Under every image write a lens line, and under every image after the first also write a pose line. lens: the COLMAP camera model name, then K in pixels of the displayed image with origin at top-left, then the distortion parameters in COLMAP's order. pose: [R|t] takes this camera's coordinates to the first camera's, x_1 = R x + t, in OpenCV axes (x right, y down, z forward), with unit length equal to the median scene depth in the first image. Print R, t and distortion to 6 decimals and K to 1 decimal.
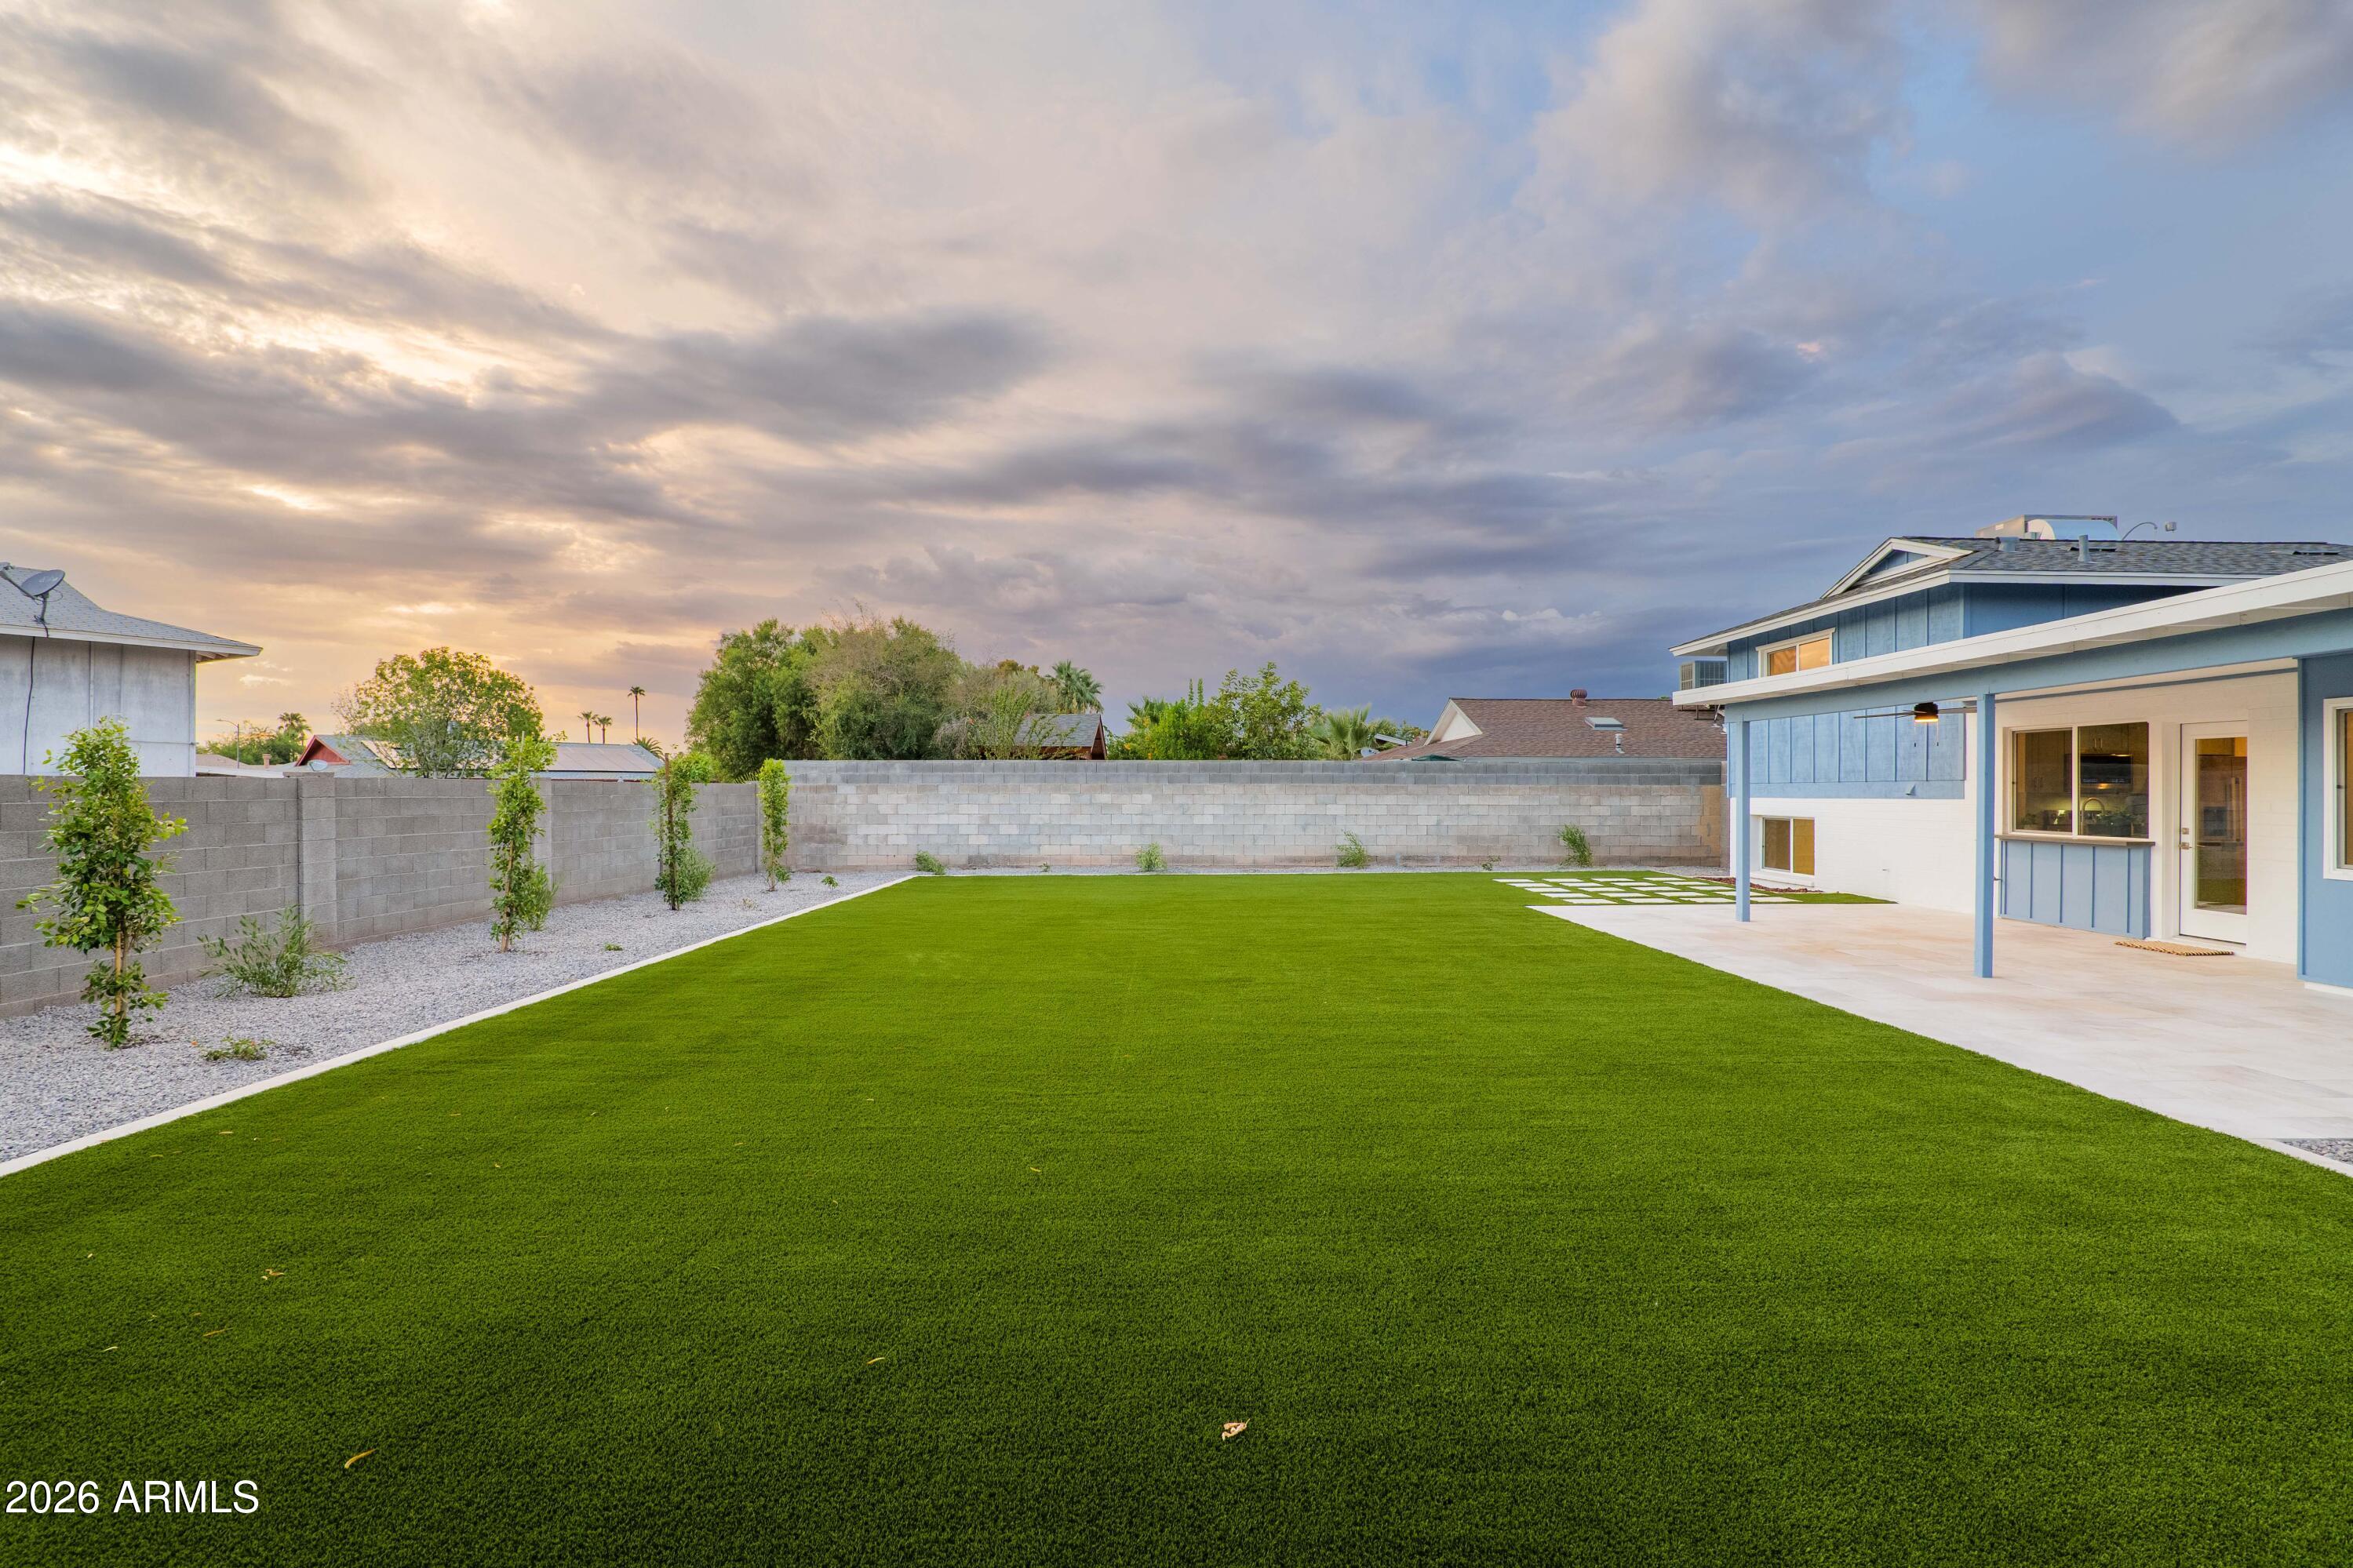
lens RADIAL K [[1098.4, 0, 1173.5], [0, 1098.4, 779.9], [0, 0, 1]] dist [-0.025573, 0.007199]
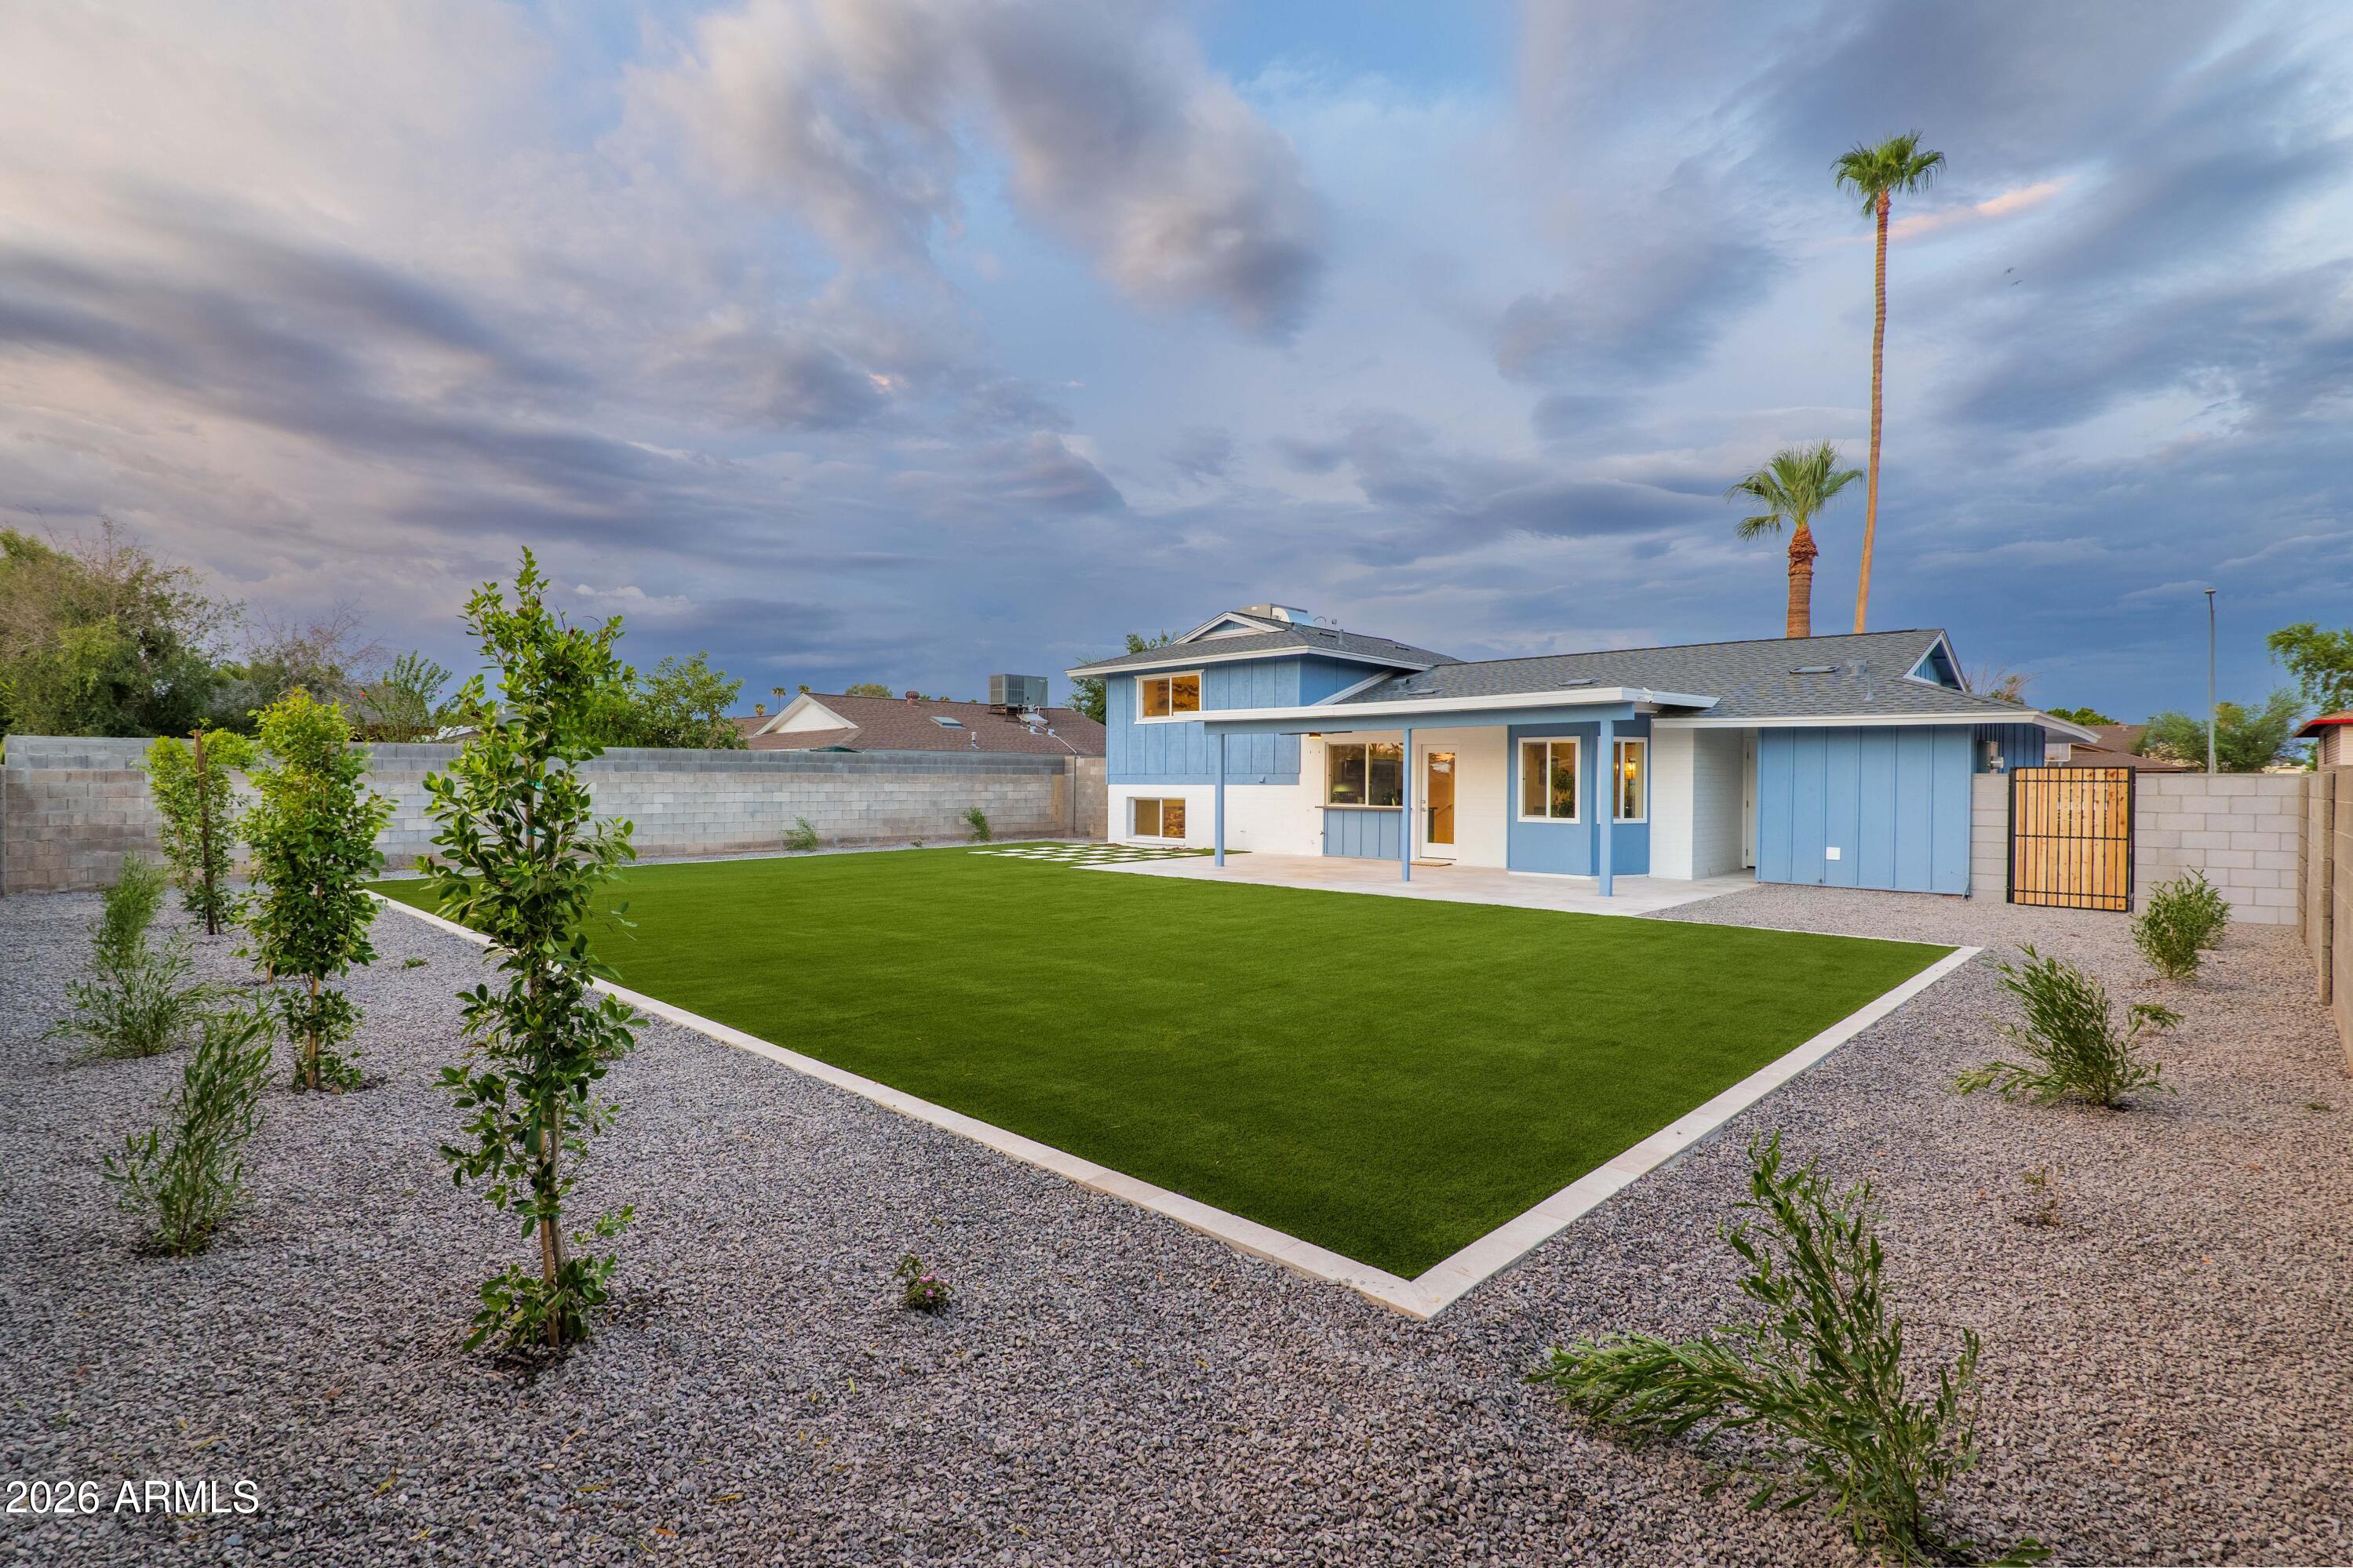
lens RADIAL K [[1098.4, 0, 1173.2], [0, 1098.4, 764.1], [0, 0, 1]] dist [-0.025573, 0.007199]
pose [[0.700433, 0.009905, 0.713650, -0.343203], [-0.008212, 0.999949, -0.005819, -0.001582], [-0.713671, -0.001784, 0.700479, -0.012075]]
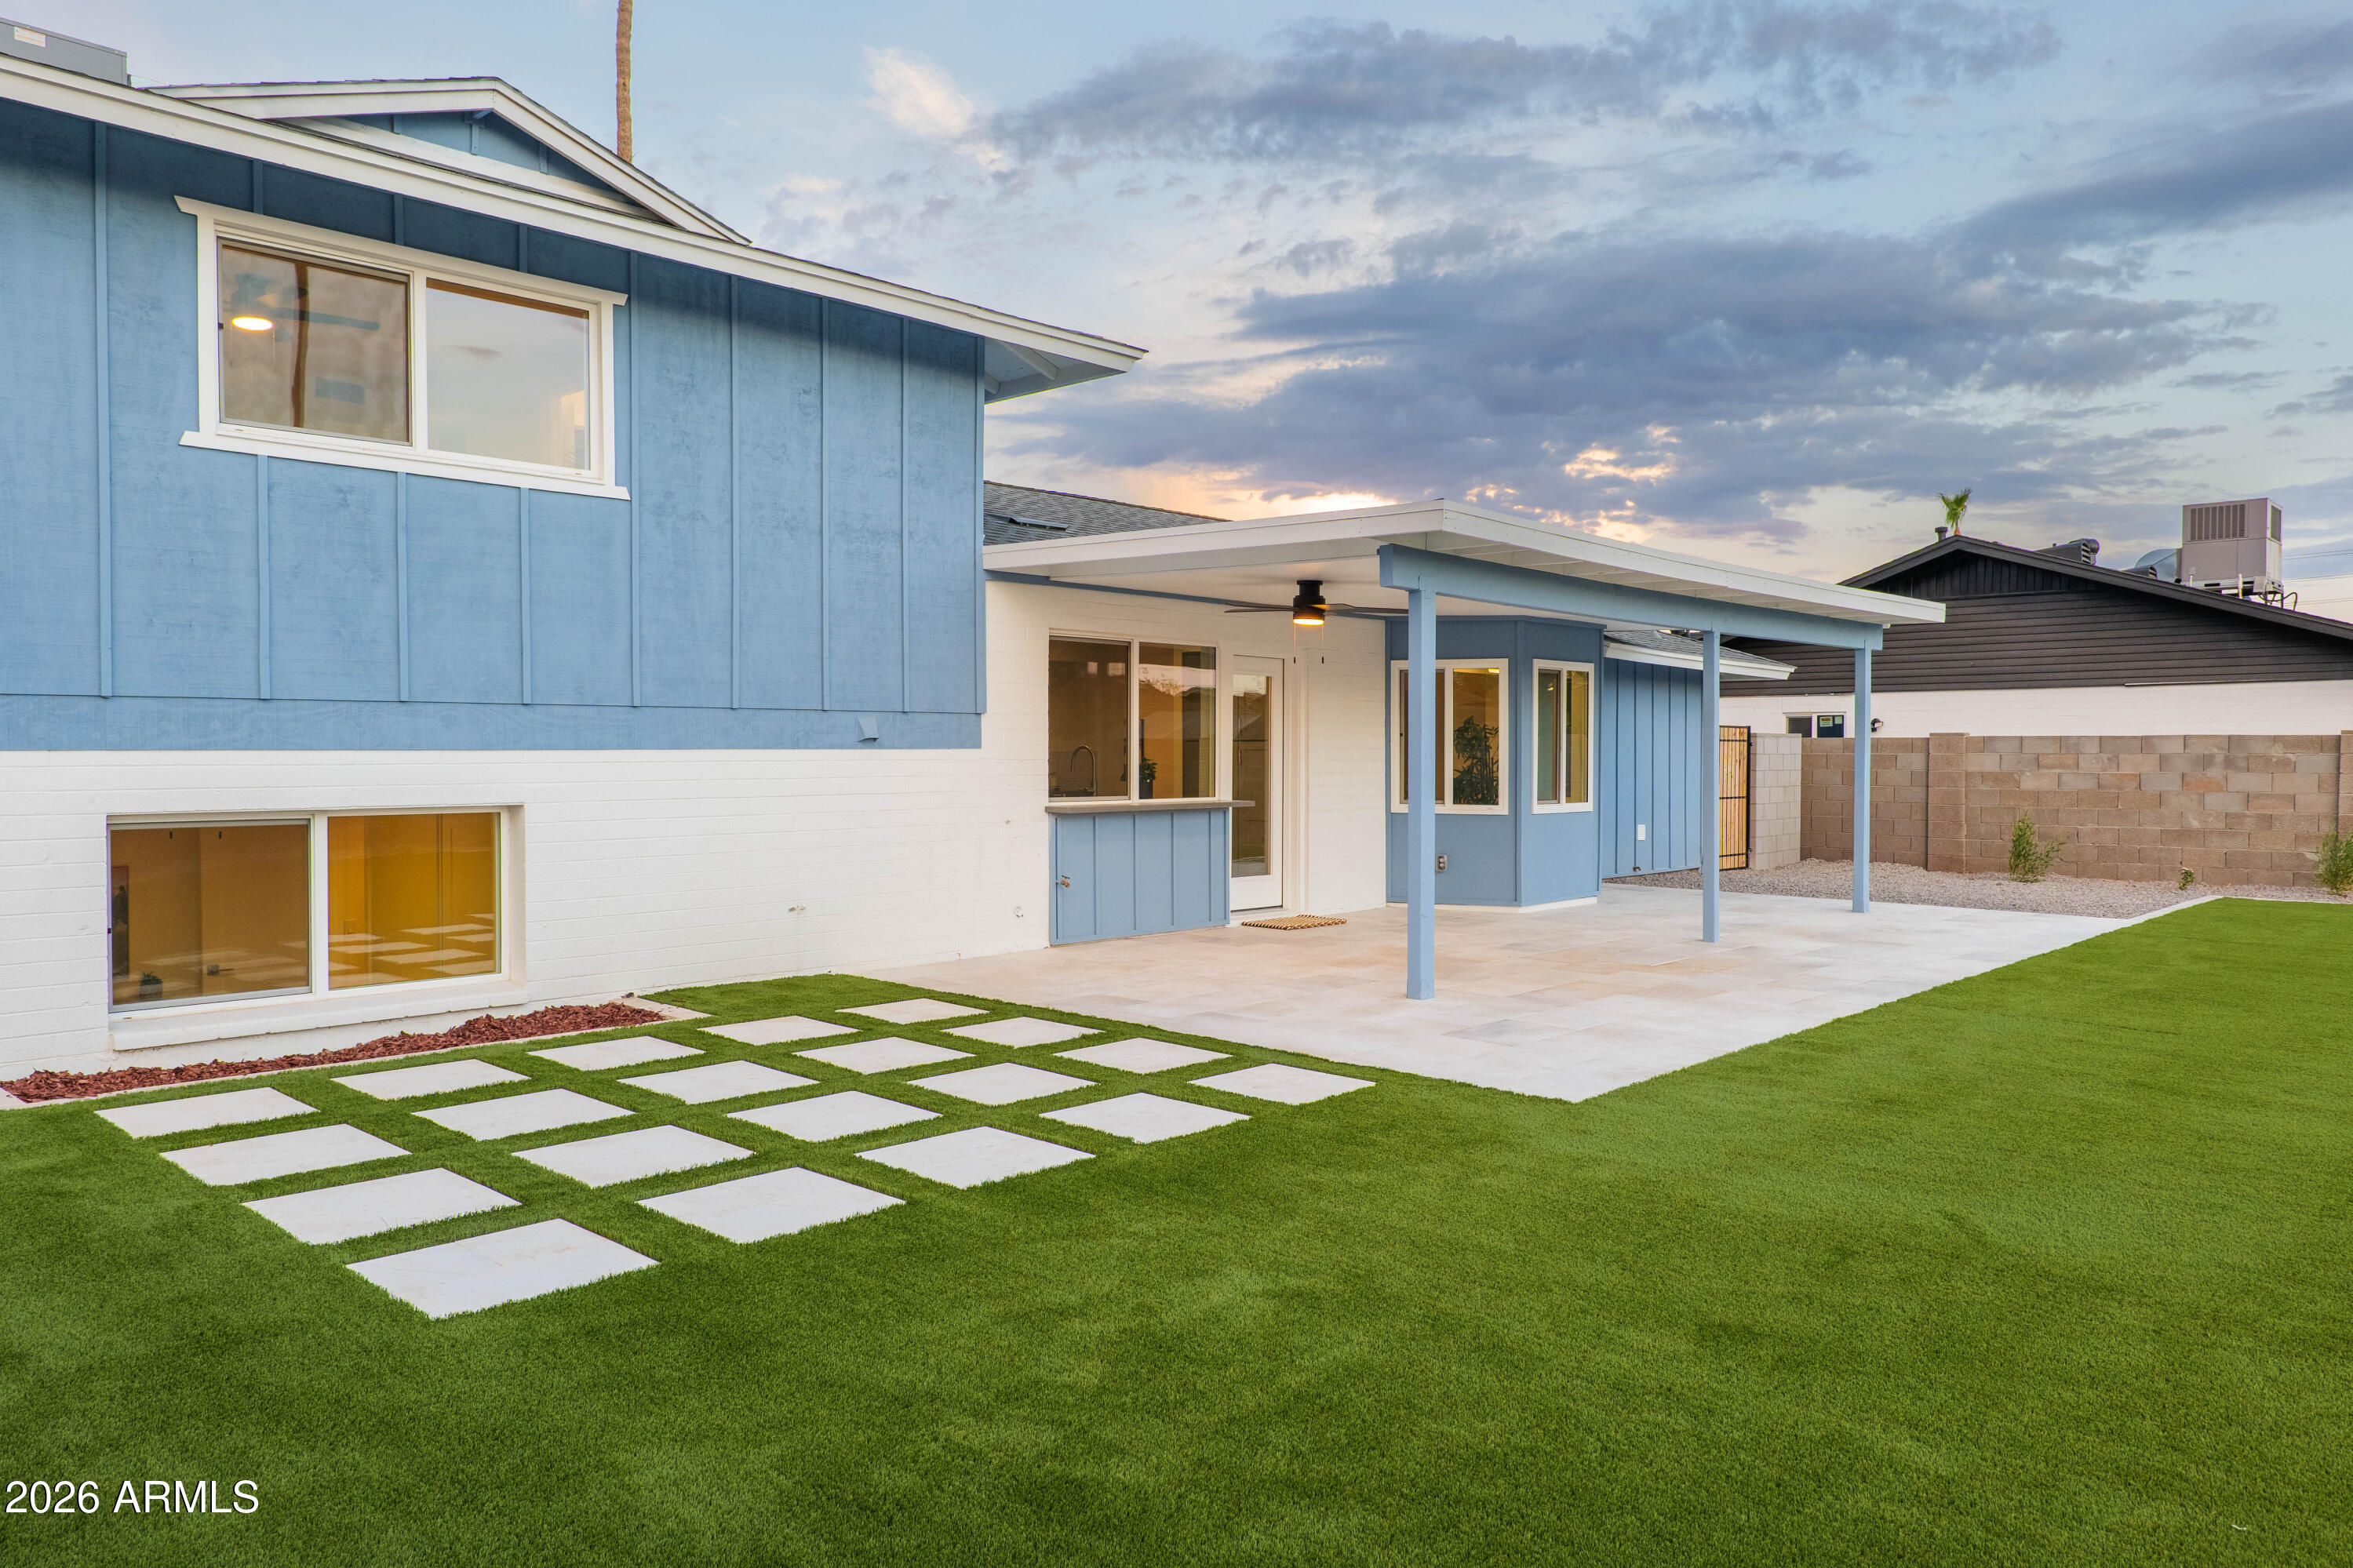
lens RADIAL K [[1614.6, 0, 1167.9], [0, 1614.6, 778.6], [0, 0, 1]] dist [0.001364, 0.000126]
pose [[-0.727827, -0.017122, 0.685547, 0.060363], [-0.010144, 0.999848, 0.014202, 0.011843], [-0.685686, 0.003382, -0.727890, 0.900120]]
